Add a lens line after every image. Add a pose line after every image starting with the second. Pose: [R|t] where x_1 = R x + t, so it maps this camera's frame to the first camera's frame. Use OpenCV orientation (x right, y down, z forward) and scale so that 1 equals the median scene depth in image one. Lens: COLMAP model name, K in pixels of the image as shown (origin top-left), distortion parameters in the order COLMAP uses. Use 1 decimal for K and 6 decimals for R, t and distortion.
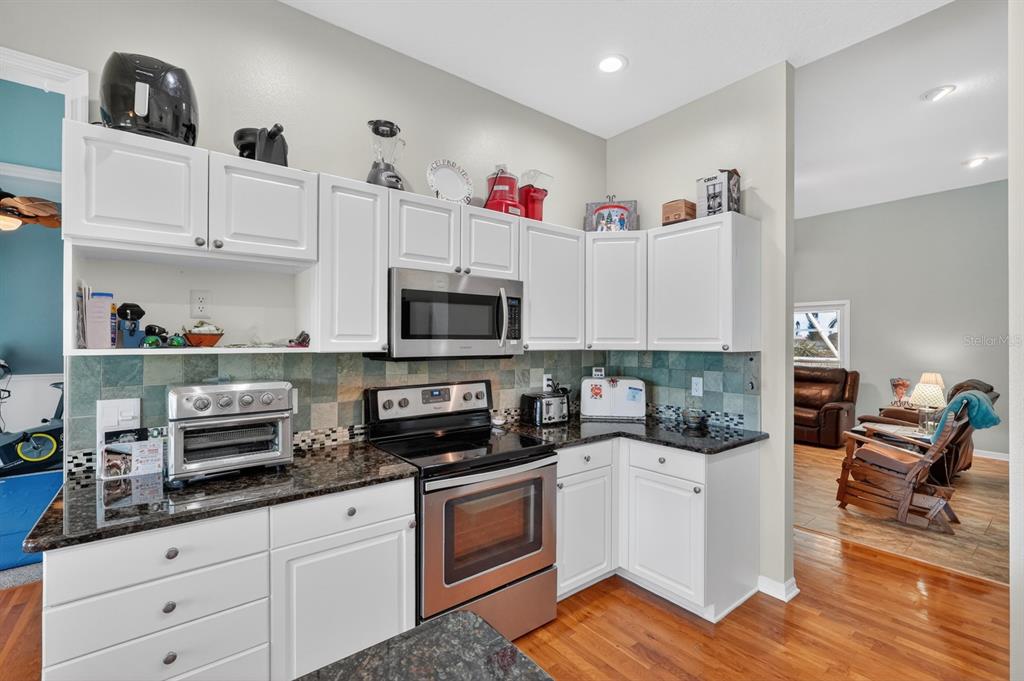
lens RADIAL K [[452.8, 0, 509.1], [0, 452.8, 340.8], [0, 0, 1]] dist [-0.014215, 0.003797]
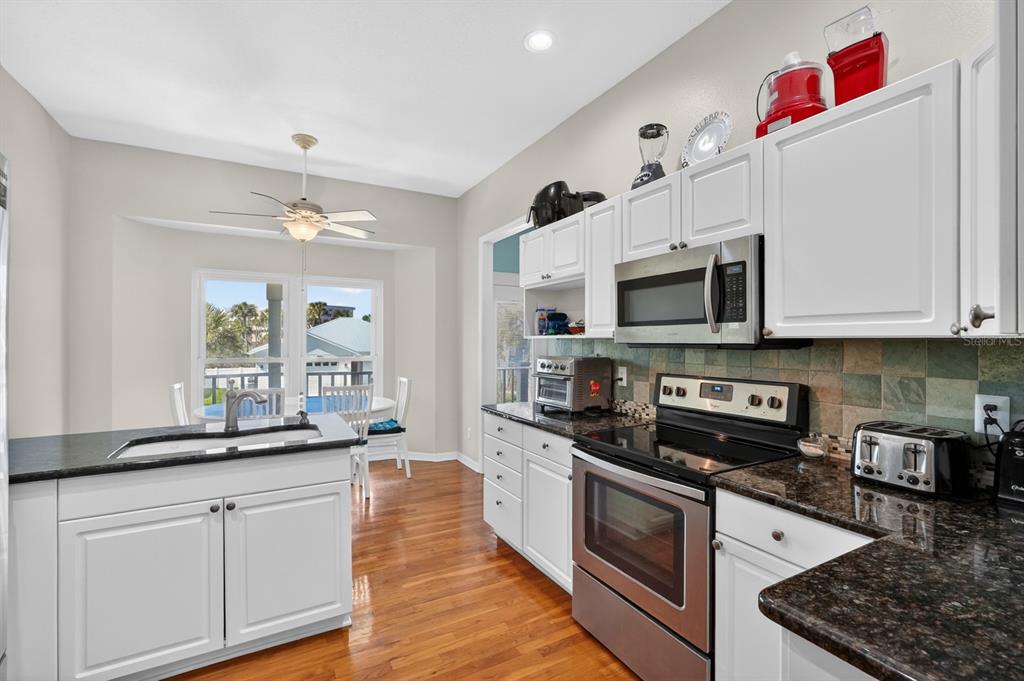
lens RADIAL K [[452.8, 0, 512.5], [0, 452.8, 341.8], [0, 0, 1]] dist [-0.014215, 0.003797]
pose [[-0.158781, 0.001972, -0.987312, 0.769695], [-0.002353, 0.999994, 0.002376, 0.027022], [0.987311, 0.002700, -0.158776, 0.779993]]
